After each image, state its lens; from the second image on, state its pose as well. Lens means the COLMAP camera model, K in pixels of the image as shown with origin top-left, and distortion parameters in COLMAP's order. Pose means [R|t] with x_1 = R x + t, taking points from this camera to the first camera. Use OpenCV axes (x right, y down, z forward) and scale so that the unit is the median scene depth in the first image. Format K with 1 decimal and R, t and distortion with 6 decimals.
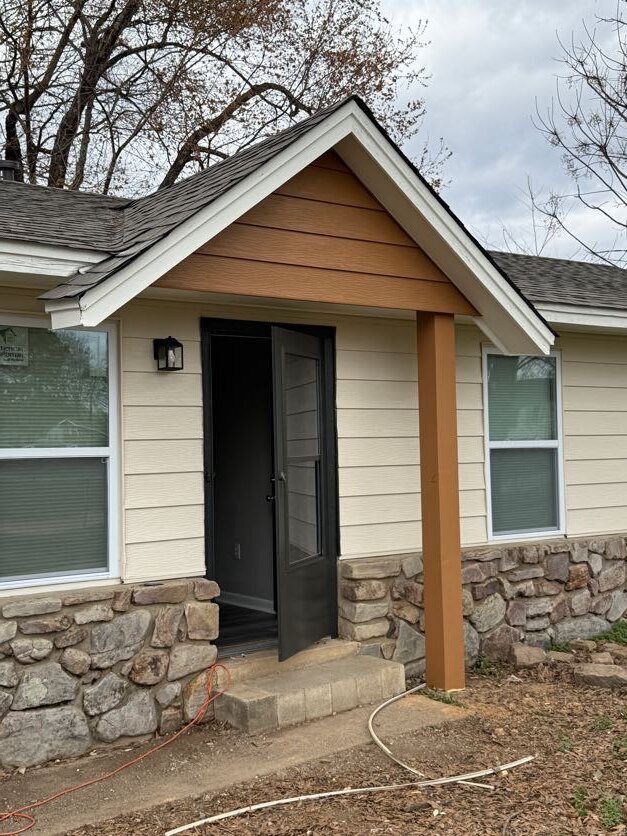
lens RADIAL K [[1012.4, 0, 316.0], [0, 1012.4, 415.3], [0, 0, 1]] dist [0.105588, 0.000000]
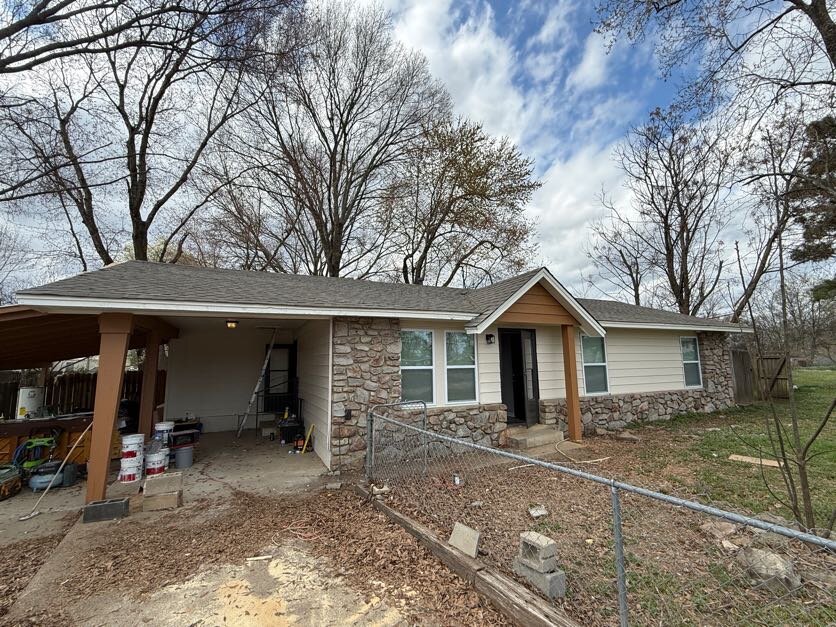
lens RADIAL K [[375.2, 0, 418.2], [0, 375.2, 313.0], [0, 0, 1]] dist [-0.002871, -0.000073]
pose [[0.981515, -0.023372, -0.189954, -0.125685], [0.003730, 0.994663, -0.103111, -0.014016], [0.191350, 0.100496, 0.976364, -0.294486]]
